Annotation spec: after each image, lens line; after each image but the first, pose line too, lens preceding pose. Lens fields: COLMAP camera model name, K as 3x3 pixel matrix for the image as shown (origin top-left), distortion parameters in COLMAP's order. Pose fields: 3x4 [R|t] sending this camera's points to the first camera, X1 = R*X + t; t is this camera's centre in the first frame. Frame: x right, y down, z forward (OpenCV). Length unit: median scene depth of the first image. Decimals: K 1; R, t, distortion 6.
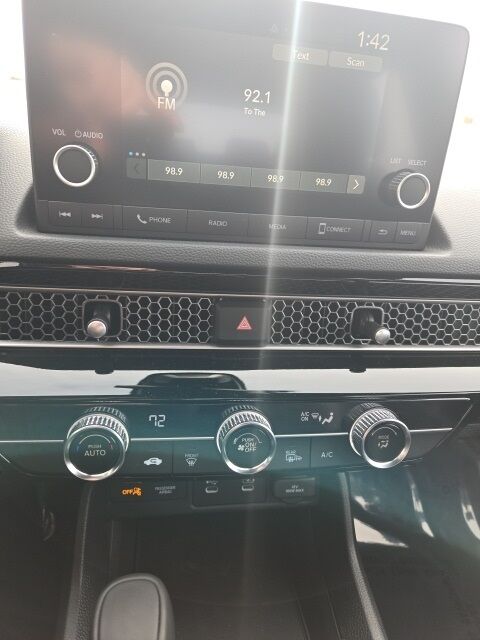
lens RADIAL K [[417.7, 0, 240.0], [0, 417.7, 320.0], [0, 0, 1]] dist [0.044599, -0.051161]
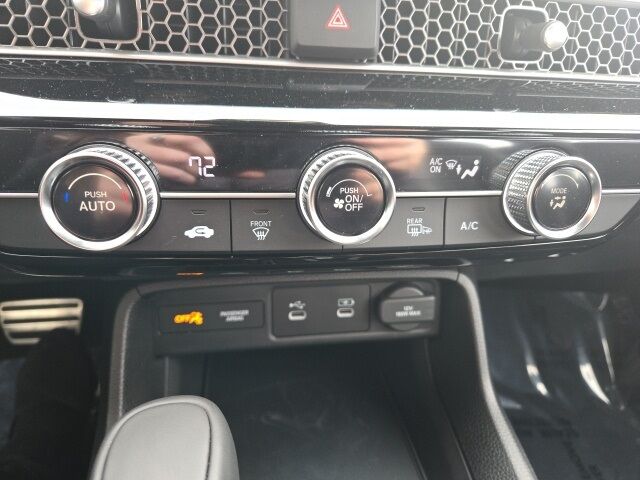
lens RADIAL K [[423.5, 0, 326.5], [0, 423.5, 239.1], [0, 0, 1]] dist [0.010487, -0.026670]
pose [[0.999535, -0.030337, 0.003025, -0.018489], [0.030067, 0.997316, 0.066752, 0.304012], [-0.005041, -0.066630, 0.997765, 0.356569]]
